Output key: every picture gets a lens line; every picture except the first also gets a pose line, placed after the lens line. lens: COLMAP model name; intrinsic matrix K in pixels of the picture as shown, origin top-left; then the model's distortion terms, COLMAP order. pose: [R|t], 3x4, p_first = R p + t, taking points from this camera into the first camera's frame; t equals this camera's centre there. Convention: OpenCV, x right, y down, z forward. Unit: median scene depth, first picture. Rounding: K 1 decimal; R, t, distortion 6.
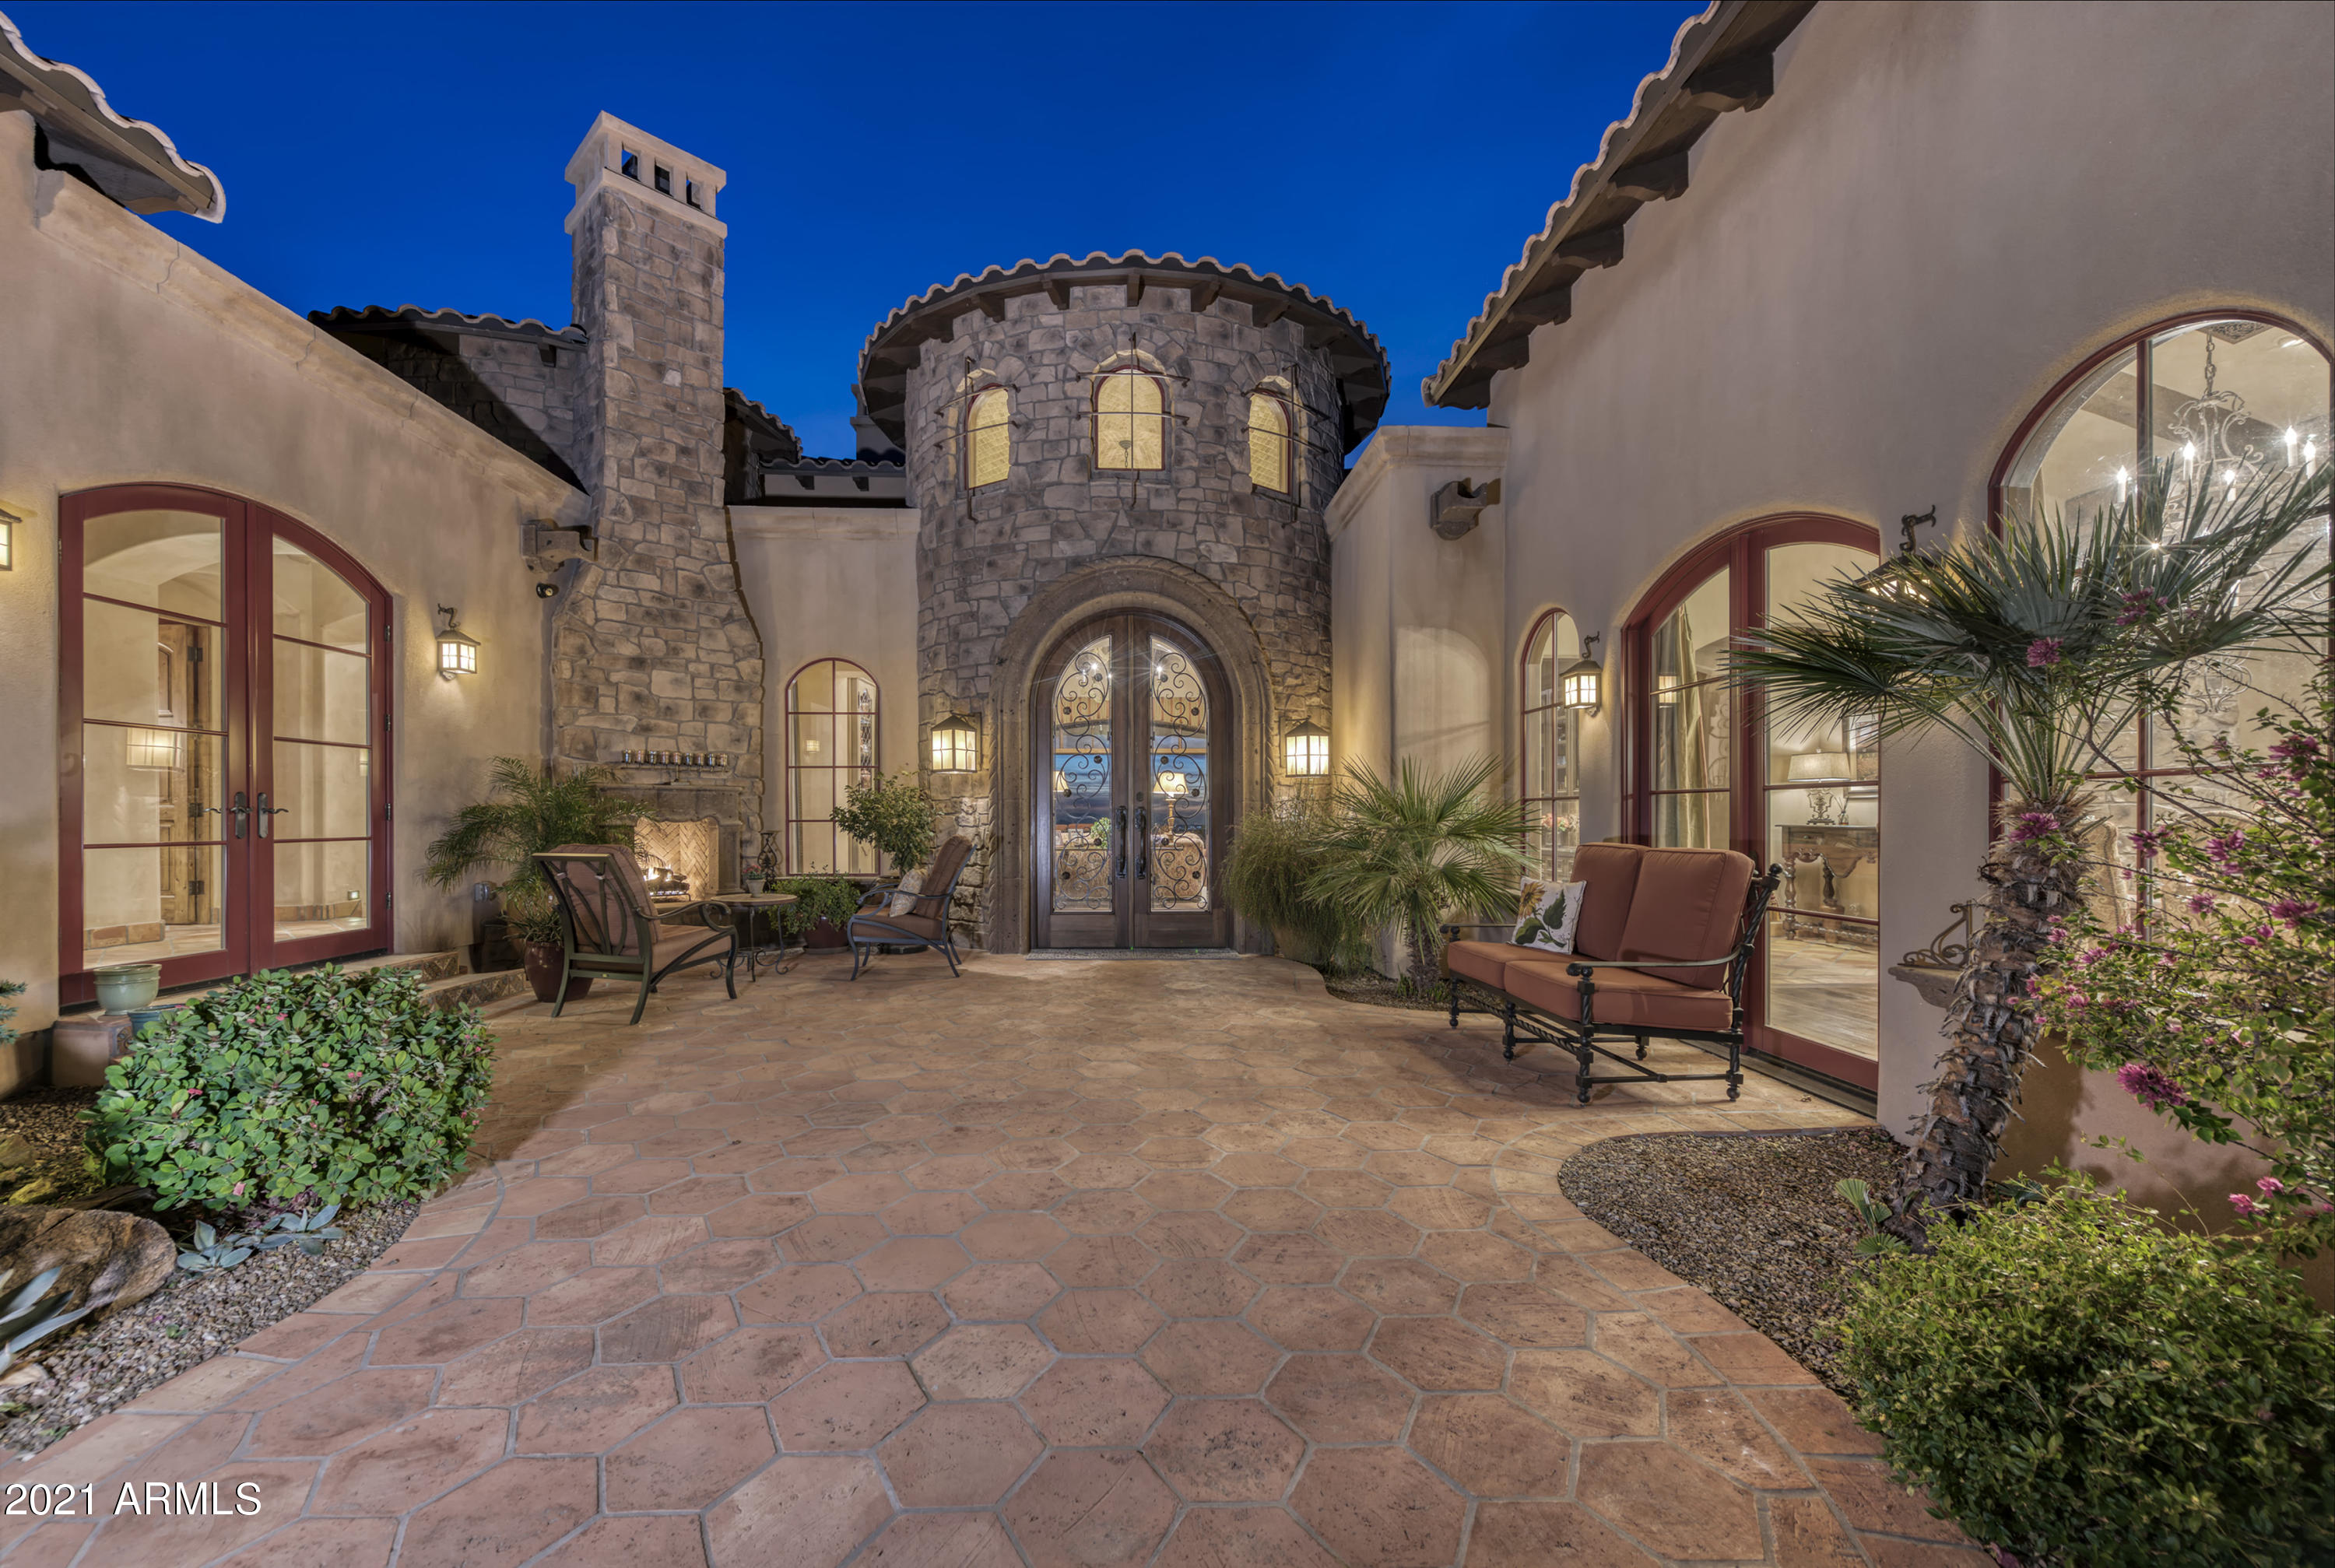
lens RADIAL K [[935.5, 0, 1149.1], [0, 935.5, 837.0], [0, 0, 1]] dist [-0.000906, -0.000152]
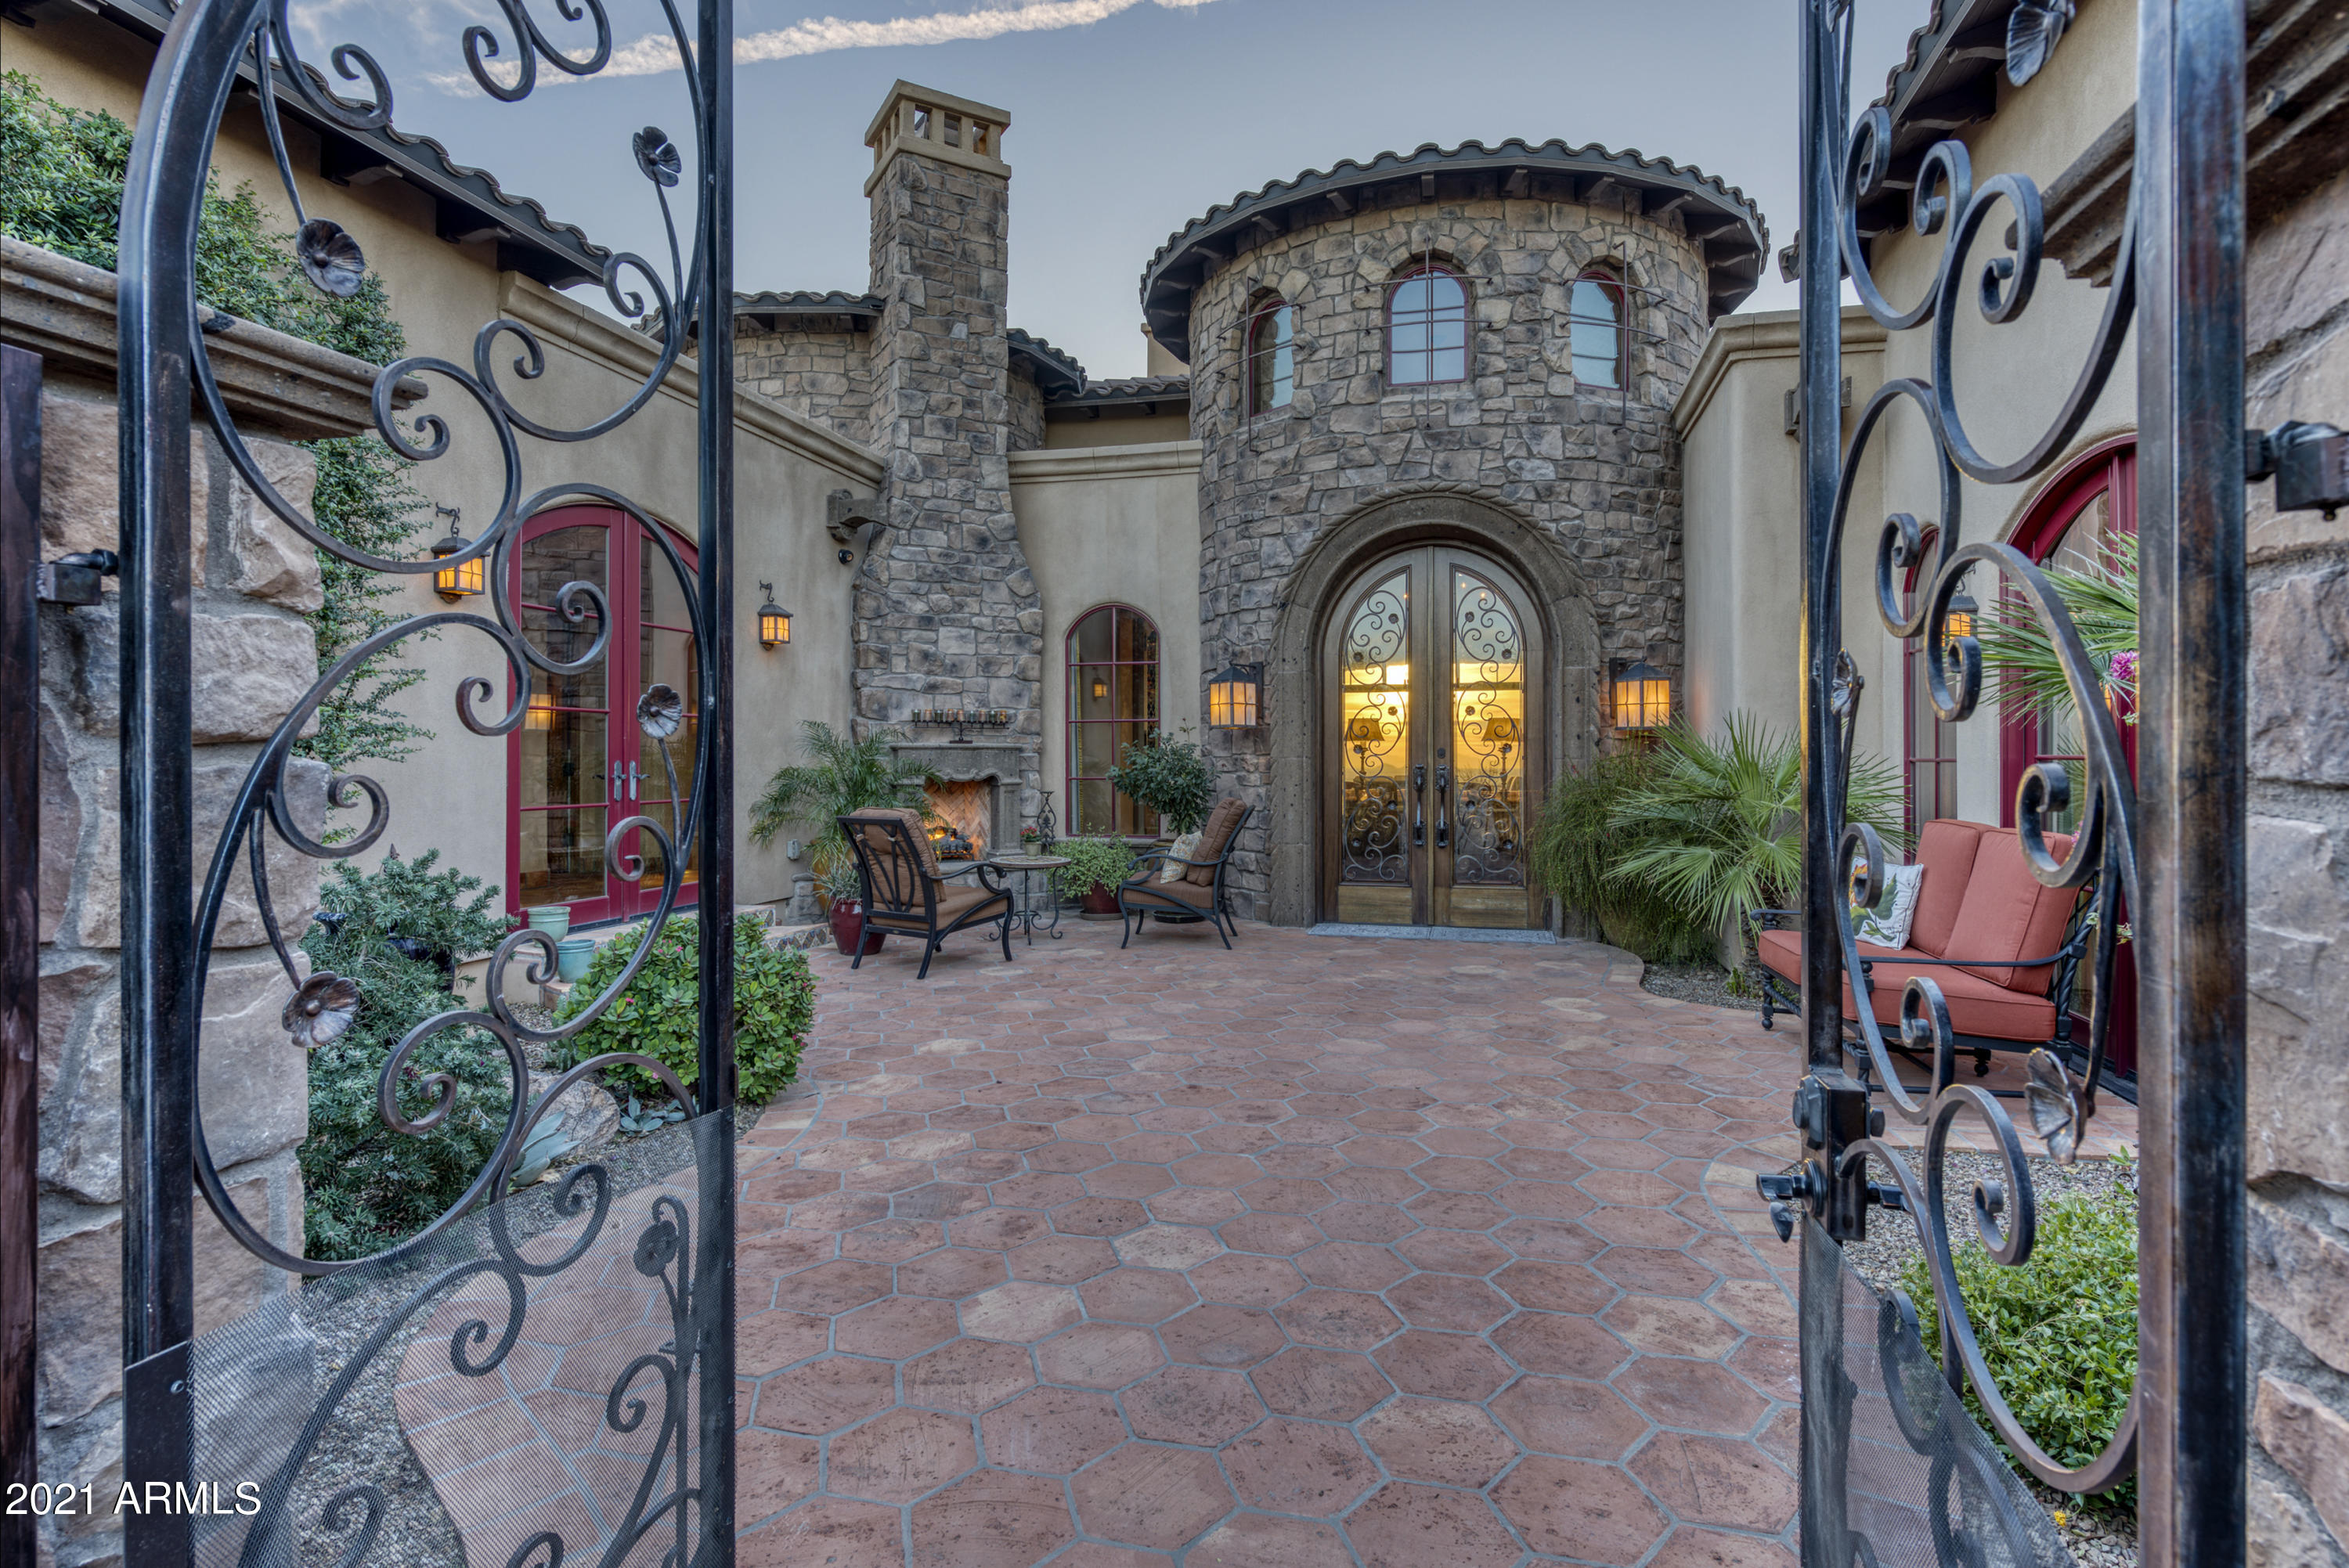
lens RADIAL K [[1207.1, 0, 1175.1], [0, 1207.1, 772.7], [0, 0, 1]] dist [-0.003217, -0.000056]
pose [[0.955722, 0.000501, -0.294272, 0.089834], [-0.002766, 0.999970, -0.007281, -0.016713], [0.294259, 0.007773, 0.955694, -0.157574]]
